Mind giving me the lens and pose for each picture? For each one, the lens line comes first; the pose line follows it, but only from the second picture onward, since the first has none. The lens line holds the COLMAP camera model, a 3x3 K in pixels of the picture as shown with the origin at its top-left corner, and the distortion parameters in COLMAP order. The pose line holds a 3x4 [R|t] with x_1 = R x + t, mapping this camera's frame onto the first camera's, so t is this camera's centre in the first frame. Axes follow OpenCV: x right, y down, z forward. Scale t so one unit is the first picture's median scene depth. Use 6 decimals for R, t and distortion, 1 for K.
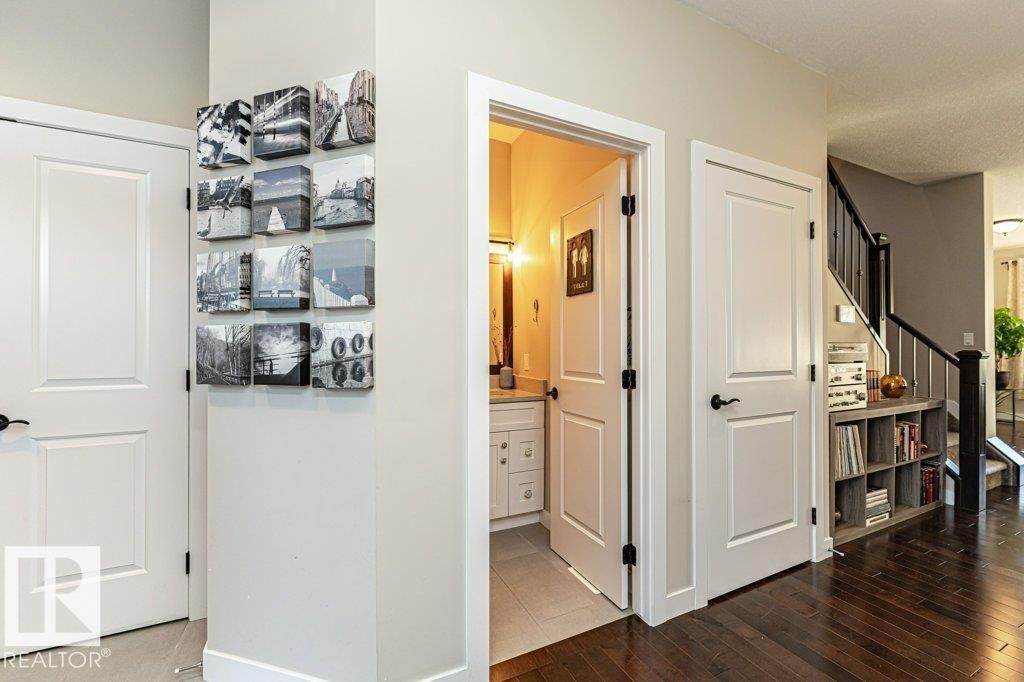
lens RADIAL K [[413.2, 0, 514.9], [0, 413.2, 344.4], [0, 0, 1]] dist [0.000864, -0.000024]
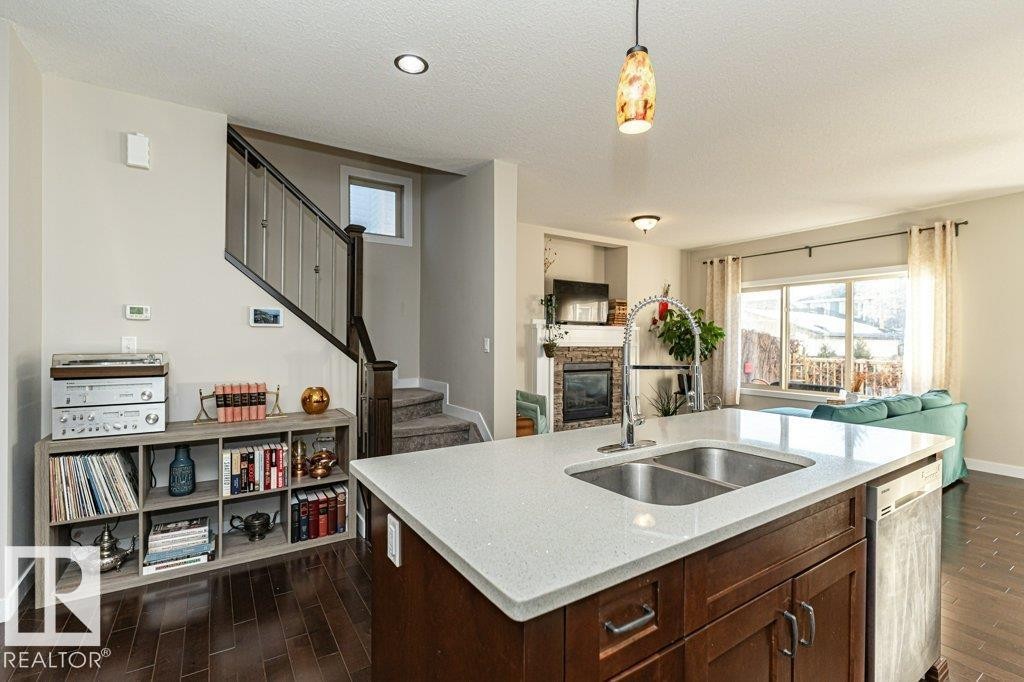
lens RADIAL K [[418.0, 0, 481.0], [0, 418.0, 343.6], [0, 0, 1]] dist [-0.000471, -0.000136]
pose [[0.998593, 0.004557, 0.052826, 1.637970], [-0.005058, 0.999944, 0.009341, -0.040335], [-0.052780, -0.009595, 0.998560, 0.143279]]
